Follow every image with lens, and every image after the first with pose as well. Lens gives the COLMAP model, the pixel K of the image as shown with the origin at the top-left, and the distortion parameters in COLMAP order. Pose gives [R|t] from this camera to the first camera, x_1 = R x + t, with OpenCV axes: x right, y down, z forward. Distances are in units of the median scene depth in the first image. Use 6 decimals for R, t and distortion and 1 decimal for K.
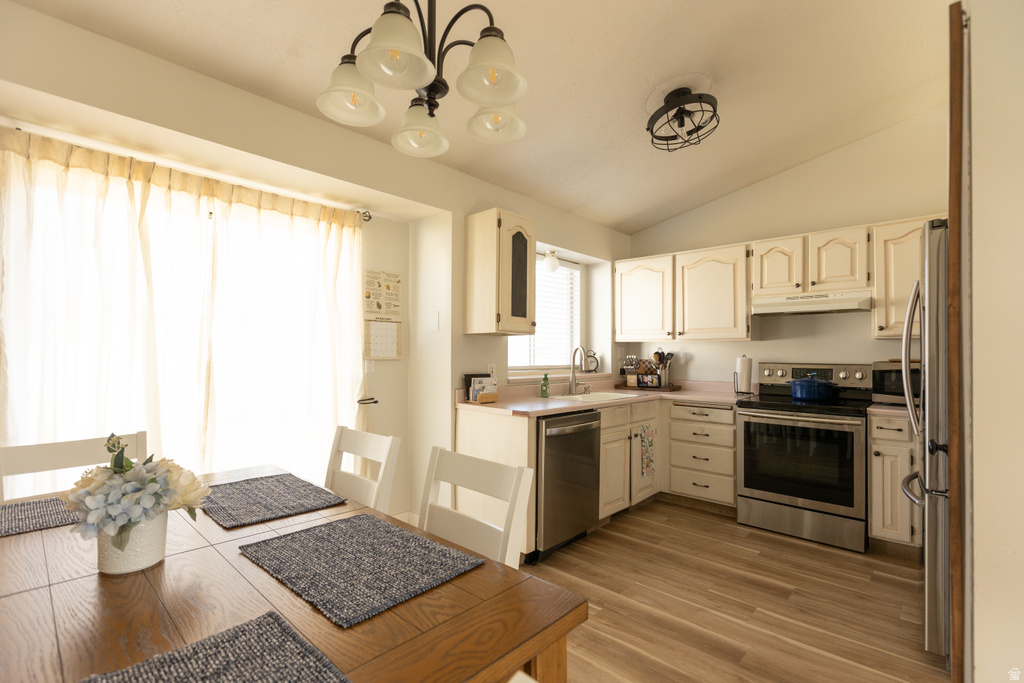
lens RADIAL K [[470.9, 0, 511.1], [0, 470.9, 347.3], [0, 0, 1]] dist [0.006338, 0.000748]
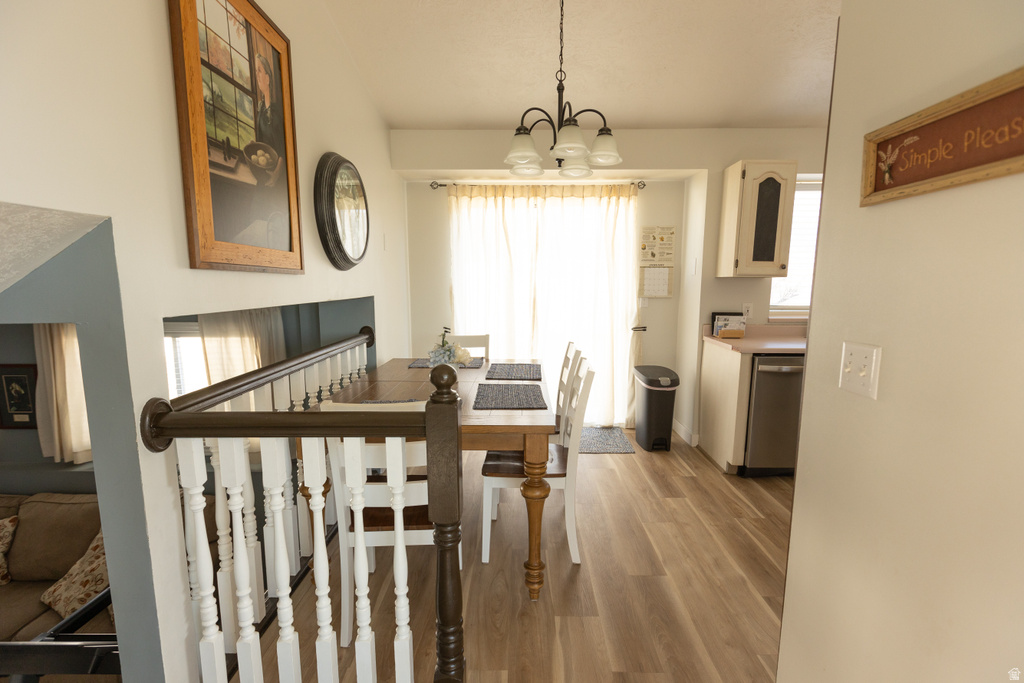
lens RADIAL K [[470.9, 0, 514.4], [0, 470.9, 343.7], [0, 0, 1]] dist [0.006338, 0.000748]
pose [[0.677883, 0.095882, -0.728891, 0.431772], [0.014158, 0.989572, 0.143341, -0.040469], [0.735034, -0.107487, 0.669456, -0.152119]]
